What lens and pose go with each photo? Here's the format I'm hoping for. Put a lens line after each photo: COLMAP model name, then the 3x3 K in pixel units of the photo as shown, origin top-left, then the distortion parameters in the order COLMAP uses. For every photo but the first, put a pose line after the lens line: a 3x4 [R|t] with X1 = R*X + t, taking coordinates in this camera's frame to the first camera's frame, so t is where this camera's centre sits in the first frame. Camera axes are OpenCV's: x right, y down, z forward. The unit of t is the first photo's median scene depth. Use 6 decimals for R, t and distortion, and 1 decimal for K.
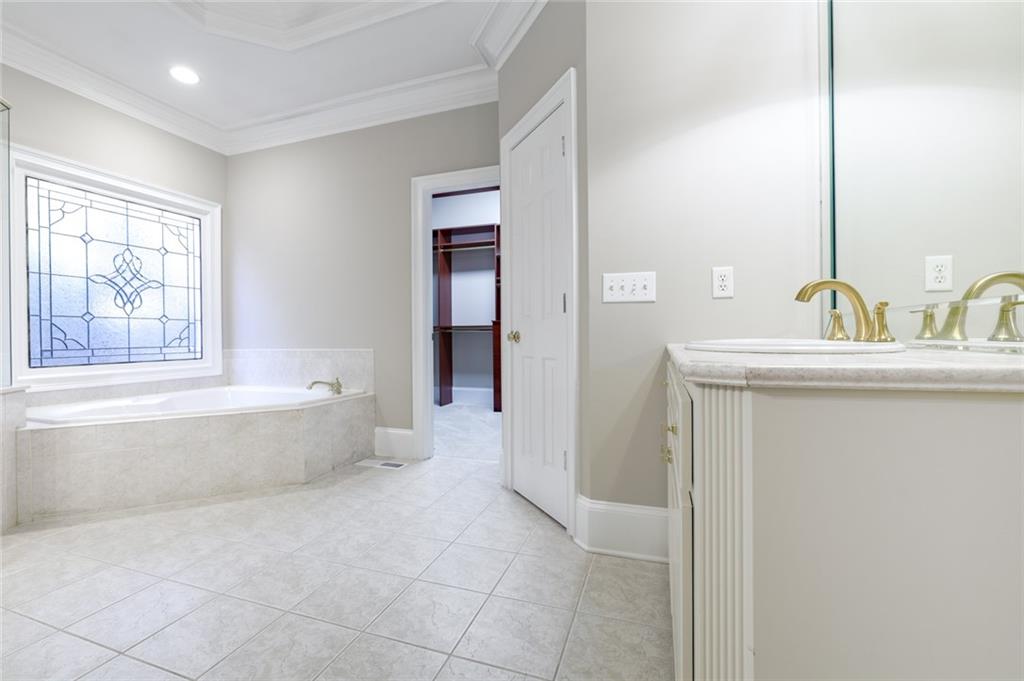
lens RADIAL K [[427.2, 0, 512.0], [0, 427.2, 340.5], [0, 0, 1]] dist [-0.001592, -0.000078]
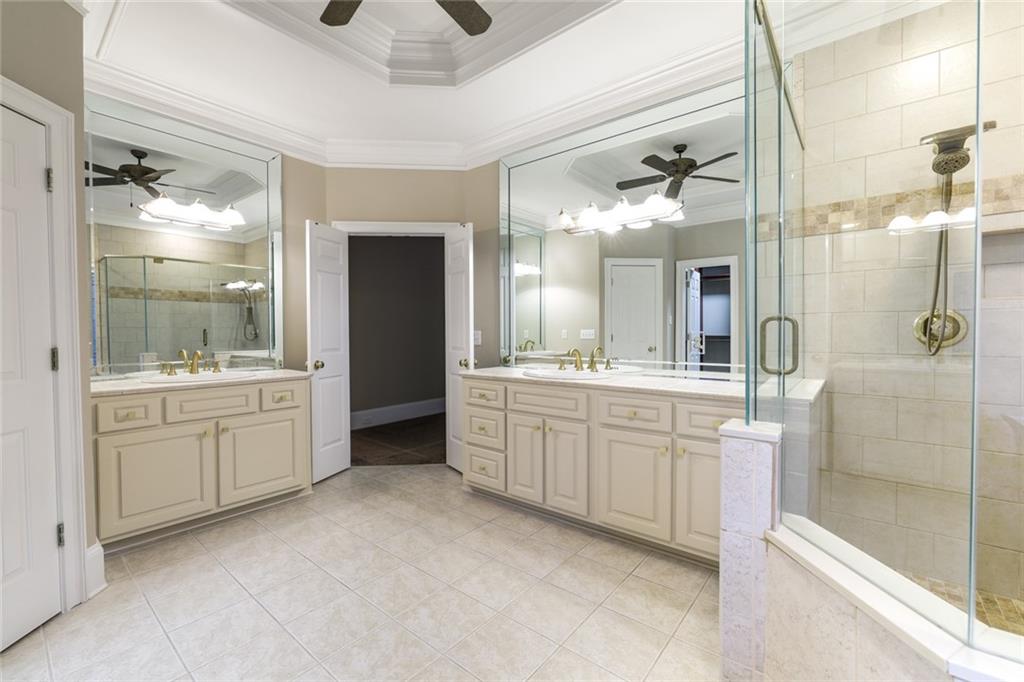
lens RADIAL K [[427.2, 0, 512.0], [0, 427.2, 341.0], [0, 0, 1]] dist [-0.001592, -0.000078]
pose [[-0.941898, 0.005809, 0.335847, -1.182781], [0.014881, 0.999590, 0.024446, -0.146496], [-0.335568, 0.028023, -0.941599, 1.682723]]
